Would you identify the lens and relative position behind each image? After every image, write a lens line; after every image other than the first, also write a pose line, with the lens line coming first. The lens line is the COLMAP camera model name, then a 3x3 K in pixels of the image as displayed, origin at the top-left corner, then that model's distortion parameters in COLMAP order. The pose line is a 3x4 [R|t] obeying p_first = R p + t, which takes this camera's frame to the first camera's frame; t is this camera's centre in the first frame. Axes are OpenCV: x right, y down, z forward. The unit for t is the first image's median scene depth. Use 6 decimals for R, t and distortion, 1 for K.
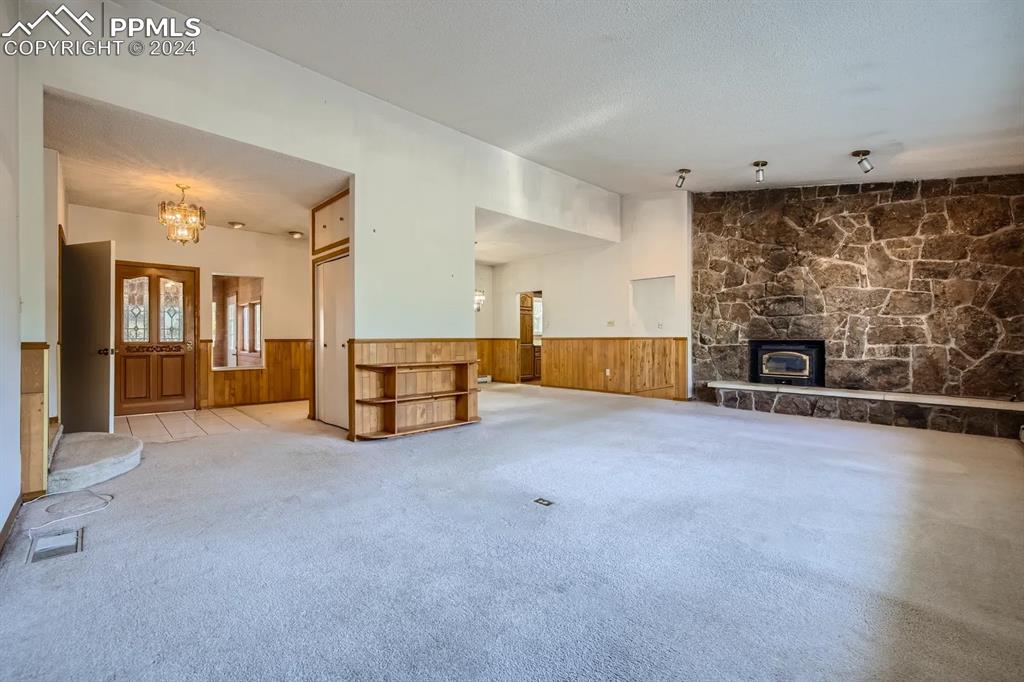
lens RADIAL K [[428.5, 0, 511.6], [0, 428.5, 339.5], [0, 0, 1]] dist [-0.002609, -0.000095]
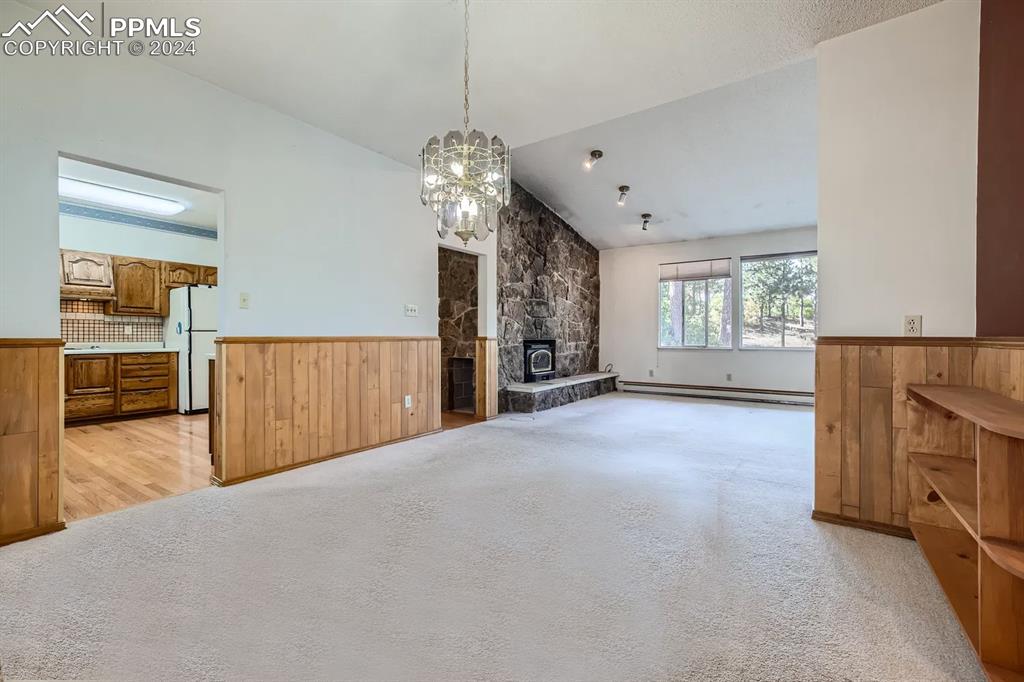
lens RADIAL K [[428.5, 0, 516.3], [0, 428.5, 339.1], [0, 0, 1]] dist [-0.002609, -0.000095]
pose [[-0.176269, -0.002316, 0.984339, -0.415331], [0.004020, 0.999987, 0.003073, -0.003656], [-0.984334, 0.004499, -0.176258, 1.210427]]
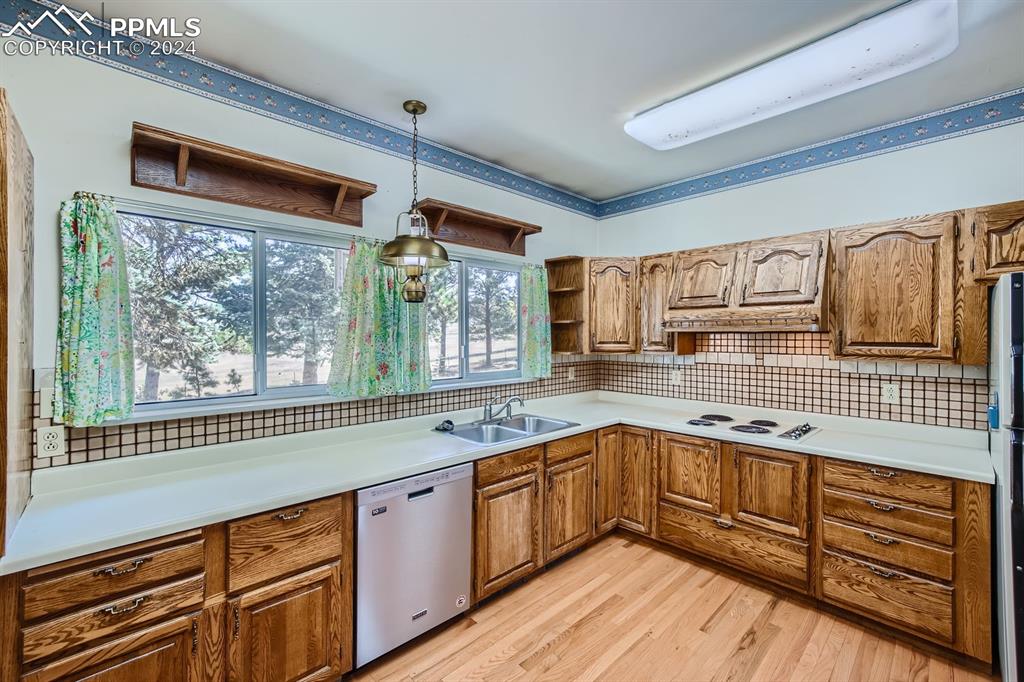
lens RADIAL K [[428.5, 0, 514.7], [0, 428.5, 341.5], [0, 0, 1]] dist [-0.002609, -0.000095]
pose [[0.999790, 0.002006, -0.020399, -0.084741], [-0.001927, 0.999991, 0.003886, -0.035827], [0.020406, -0.003846, 0.999784, 1.328628]]
